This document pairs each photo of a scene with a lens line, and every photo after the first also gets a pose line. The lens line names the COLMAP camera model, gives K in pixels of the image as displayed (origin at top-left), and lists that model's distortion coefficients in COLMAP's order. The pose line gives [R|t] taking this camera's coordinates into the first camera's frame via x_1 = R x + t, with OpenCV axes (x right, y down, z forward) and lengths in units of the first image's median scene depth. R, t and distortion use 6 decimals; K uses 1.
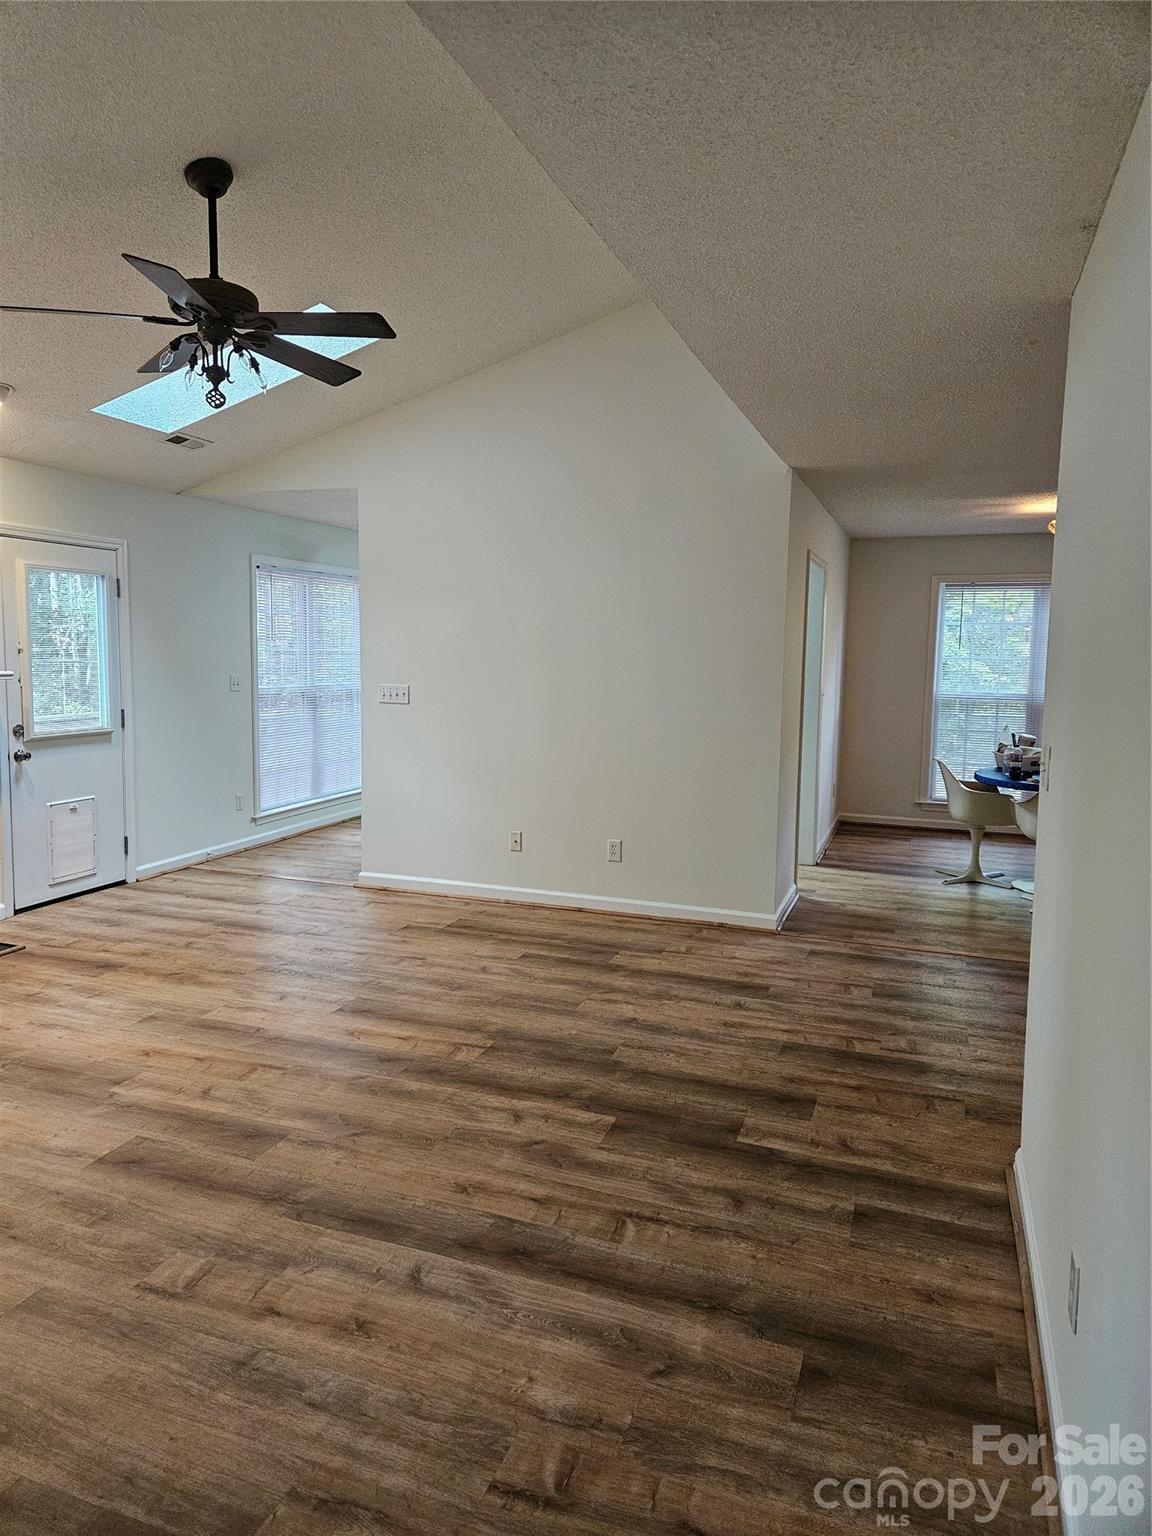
lens RADIAL K [[1008.9, 0, 563.4], [0, 1008.9, 765.3], [0, 0, 1]] dist [0.084427, -0.055791]
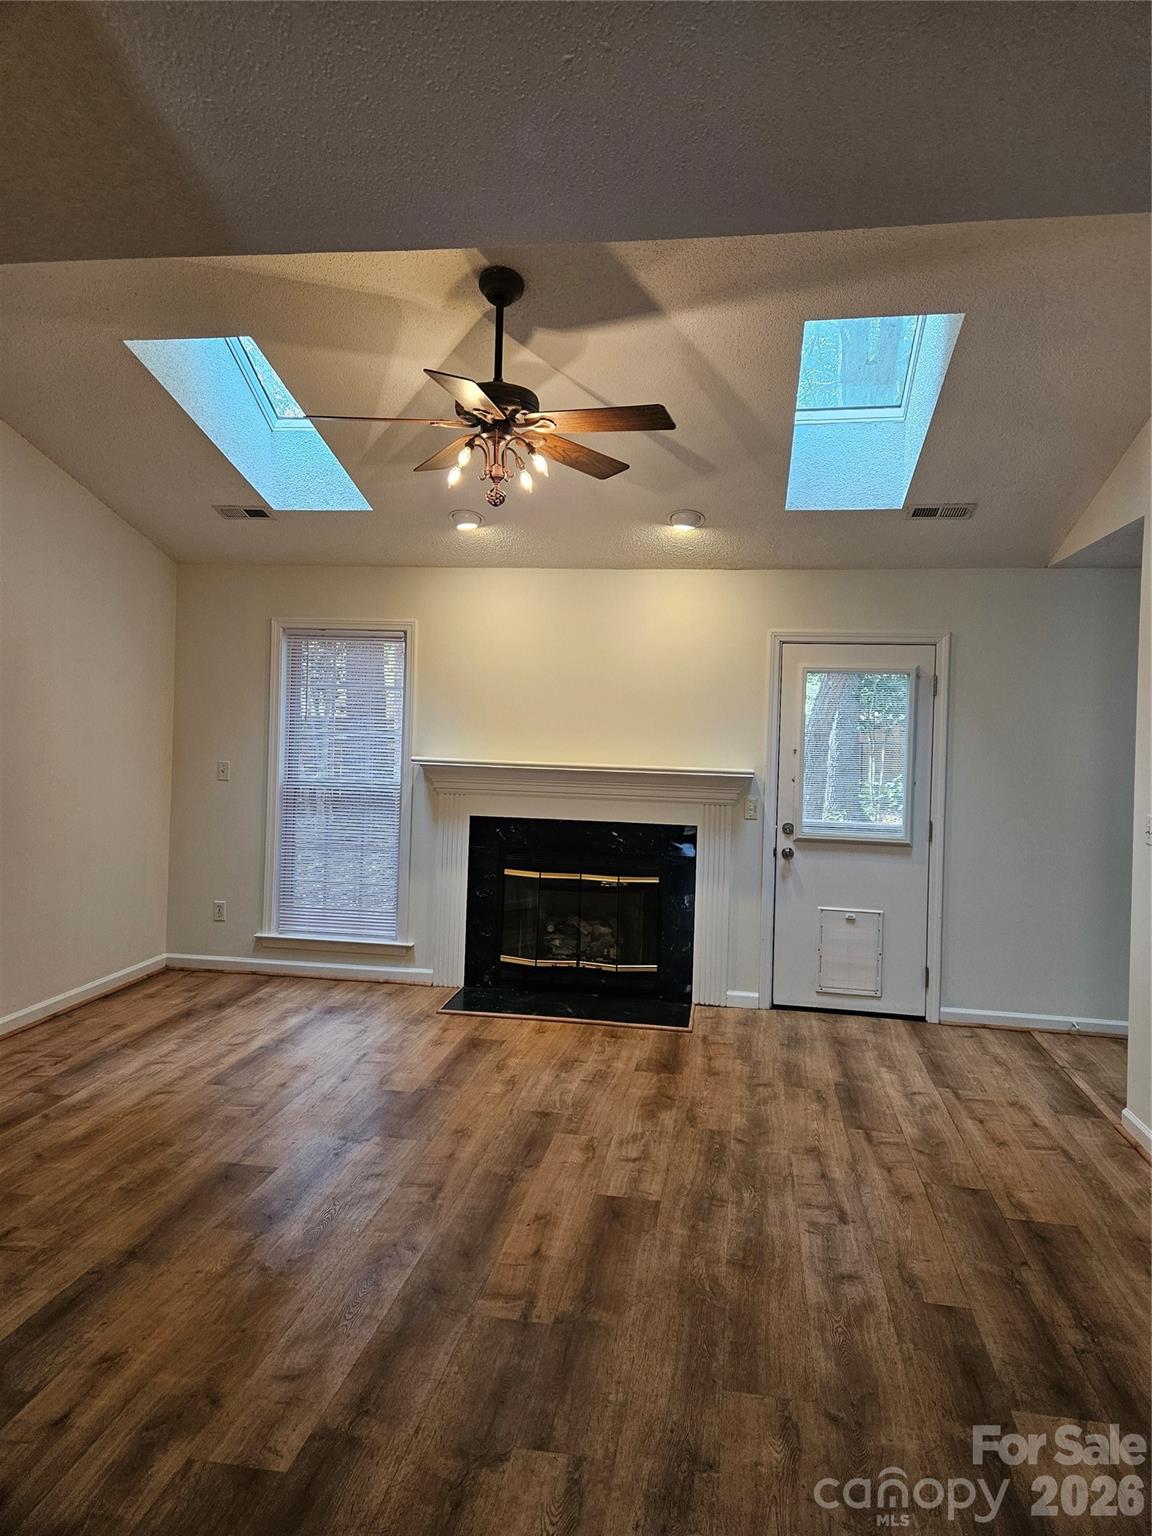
lens RADIAL K [[1038.2, 0, 605.2], [0, 1038.2, 747.8], [0, 0, 1]] dist [0.091354, -0.082052]
pose [[0.199694, 0.014939, -0.979745, 0.526329], [-0.142171, 0.989745, -0.013886, -0.085887], [0.969489, 0.142064, 0.199770, 0.712752]]
